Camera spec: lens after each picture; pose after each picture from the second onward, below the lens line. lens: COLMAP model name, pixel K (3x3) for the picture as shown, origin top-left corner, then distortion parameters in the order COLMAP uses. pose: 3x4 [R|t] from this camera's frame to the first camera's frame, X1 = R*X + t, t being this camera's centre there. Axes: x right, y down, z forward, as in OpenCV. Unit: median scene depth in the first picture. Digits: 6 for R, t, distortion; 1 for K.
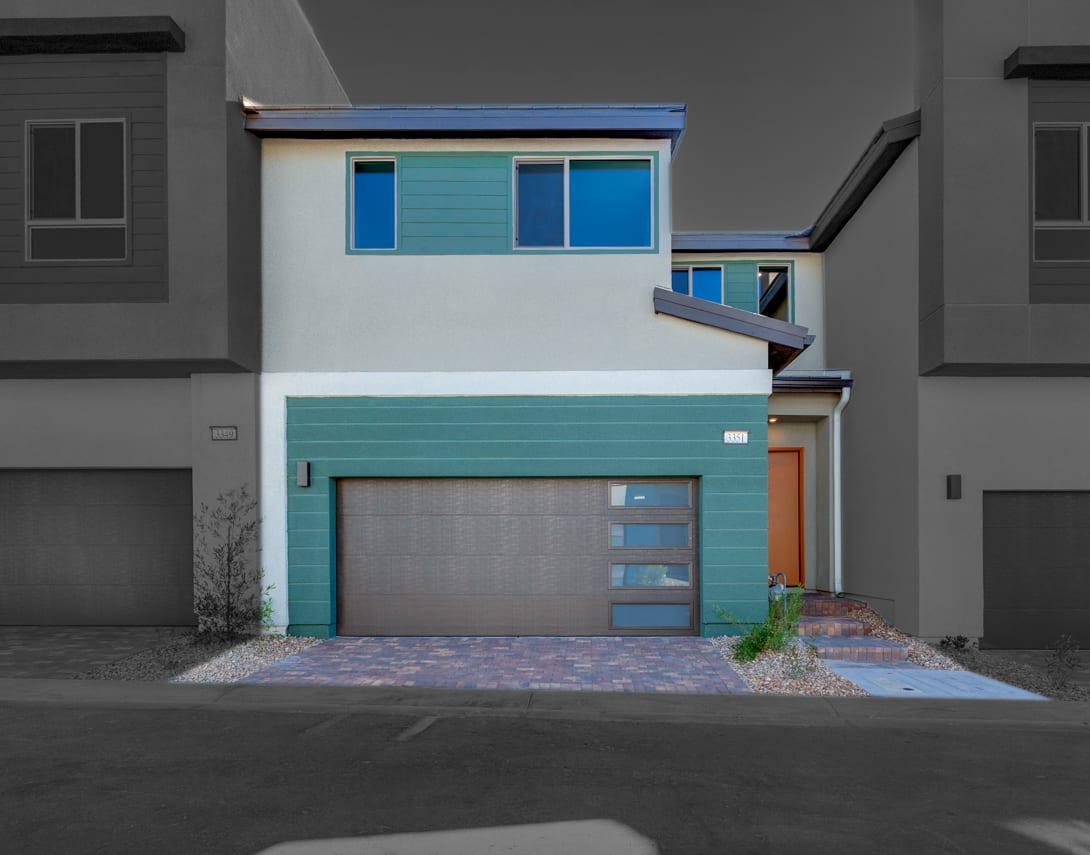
lens RADIAL K [[504.6, 0, 545.0], [0, 504.6, 427.5], [0, 0, 1]] dist [0.000400, 0.000239]
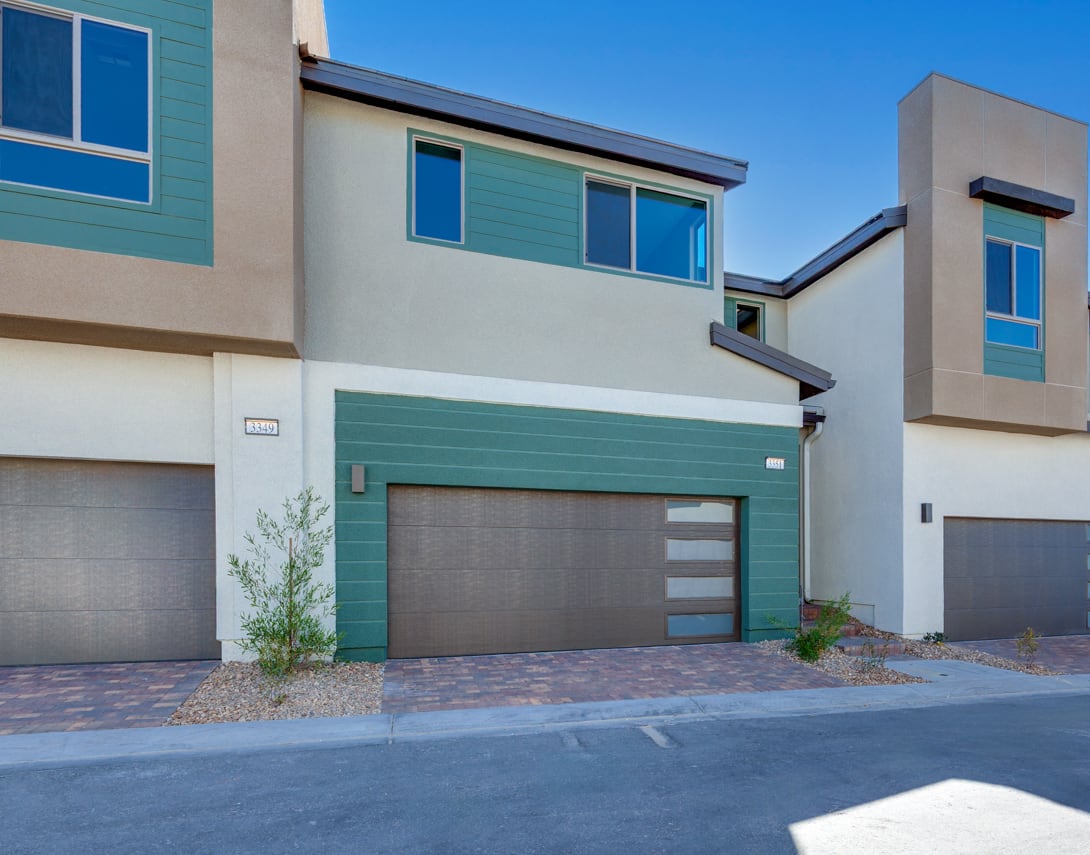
lens RADIAL K [[543.1, 0, 550.4], [0, 543.1, 425.6], [0, 0, 1]] dist [0.002184, 0.000445]
pose [[0.955327, 0.072150, 0.286608, -0.431427], [-0.068752, 0.997393, -0.021917, -0.003696], [-0.287442, 0.001233, 0.957797, -0.019436]]
